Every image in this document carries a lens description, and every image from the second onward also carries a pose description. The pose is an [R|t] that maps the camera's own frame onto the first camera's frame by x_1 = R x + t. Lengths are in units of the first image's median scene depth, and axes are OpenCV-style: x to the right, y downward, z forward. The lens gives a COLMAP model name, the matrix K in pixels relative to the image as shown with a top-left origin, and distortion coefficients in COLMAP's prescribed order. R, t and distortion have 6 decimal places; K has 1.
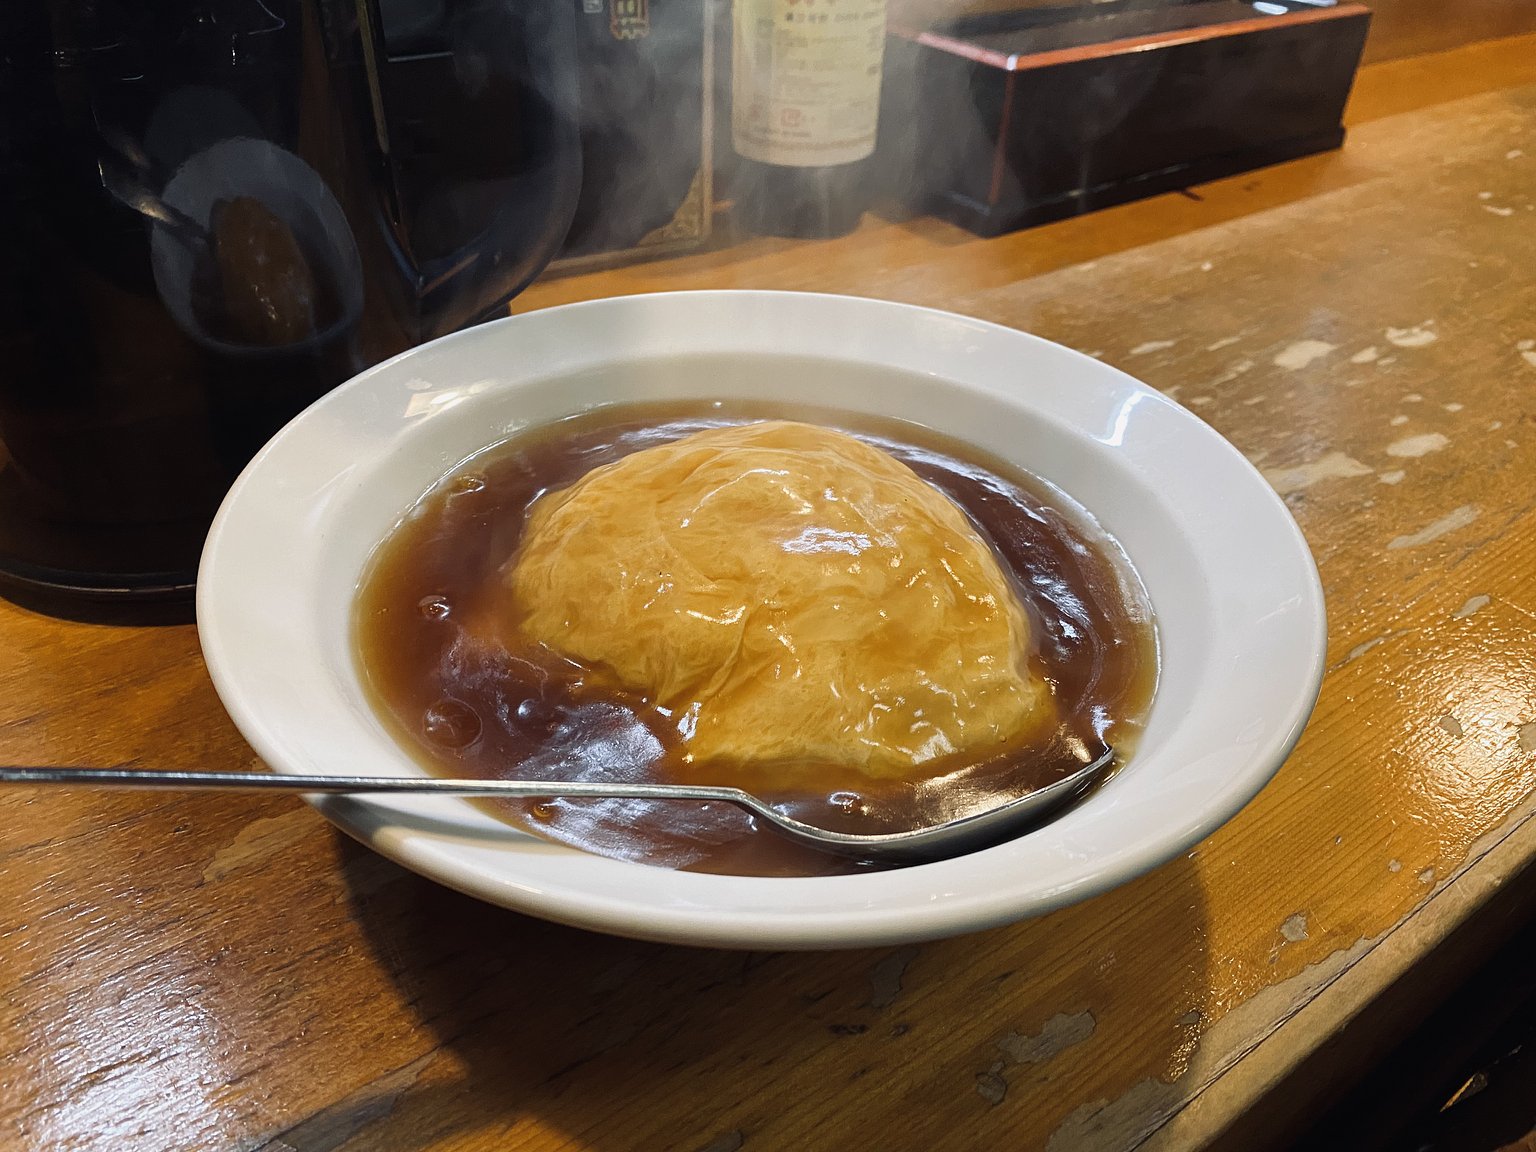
lens RADIAL K [[1148.8, 0, 745.2], [0, 1148.8, 561.4], [0, 0, 1]] dist [0.039854, -0.034979]
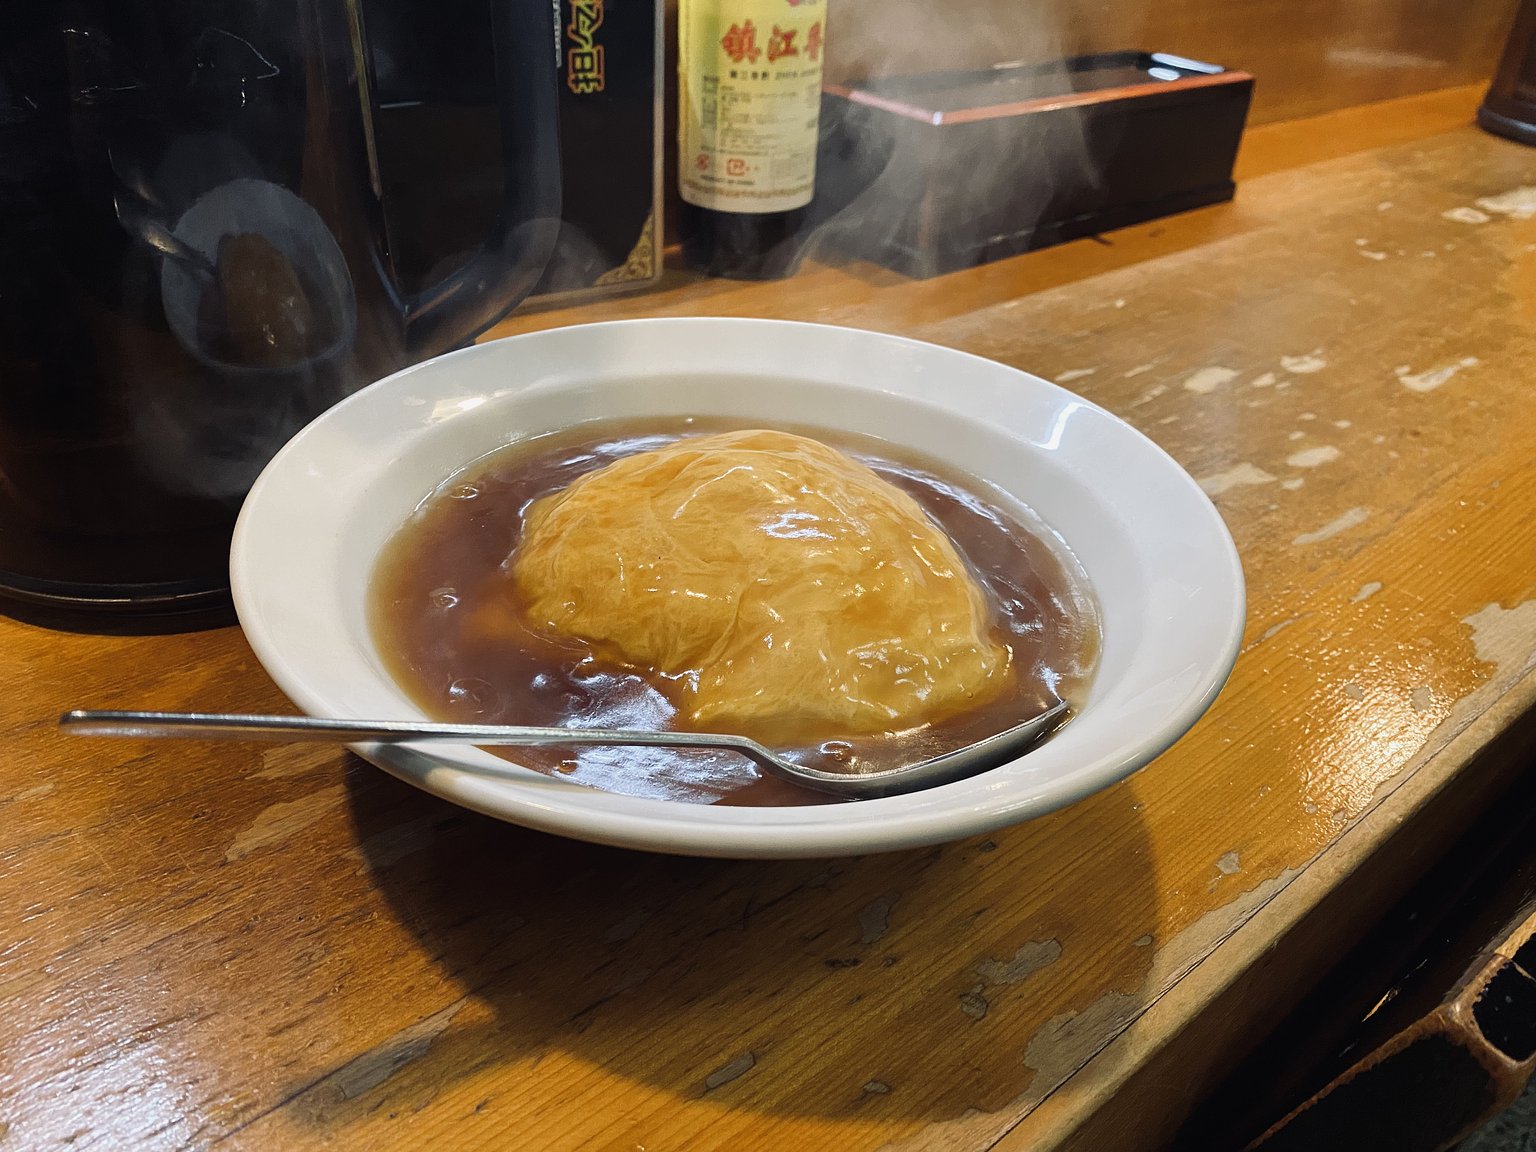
lens RADIAL K [[1148.8, 0, 755.7], [0, 1148.8, 559.6], [0, 0, 1]] dist [0.039854, -0.034979]
pose [[0.997009, -0.019829, 0.074702, -0.062360], [0.023505, 0.998539, -0.048654, 0.066113], [-0.073628, 0.050264, 0.996018, -0.100005]]
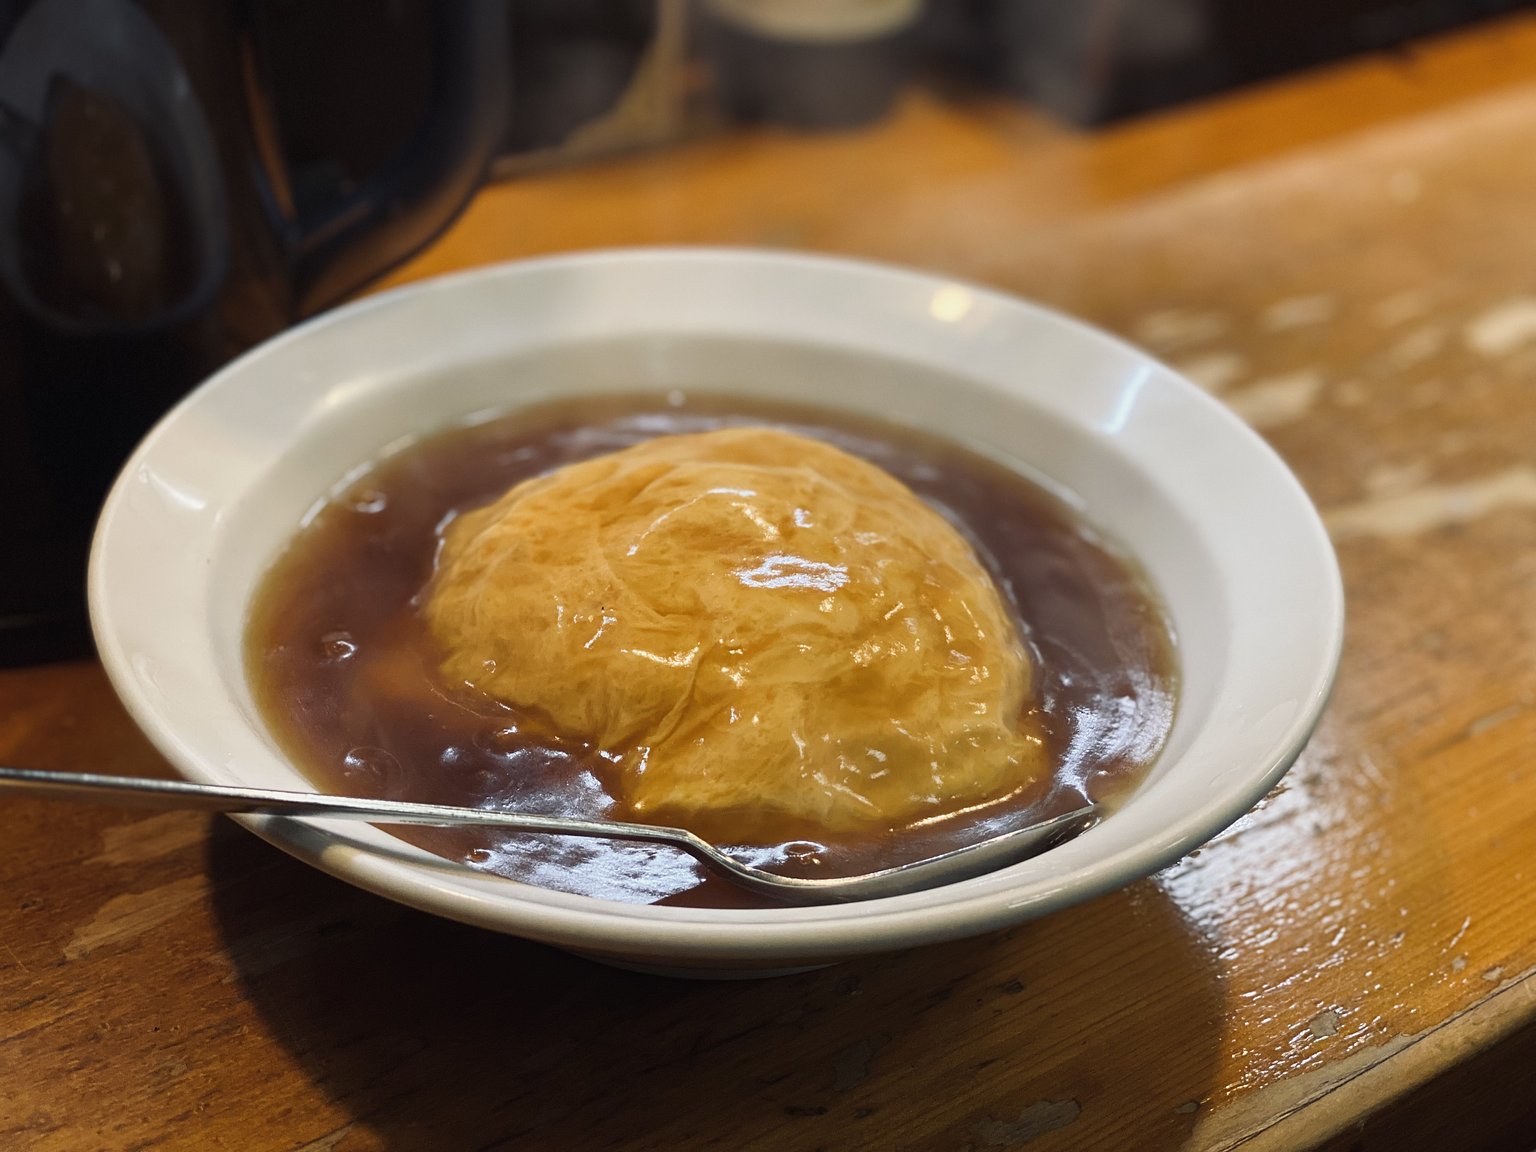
lens RADIAL K [[2313.7, 0, 776.8], [0, 2313.7, 583.2], [0, 0, 1]] dist [0.077766, 0.000000]
pose [[0.999855, 0.013087, 0.010886, 0.038175], [-0.012818, 0.999620, -0.024421, 0.033027], [-0.011202, 0.024278, 0.999642, -0.757508]]
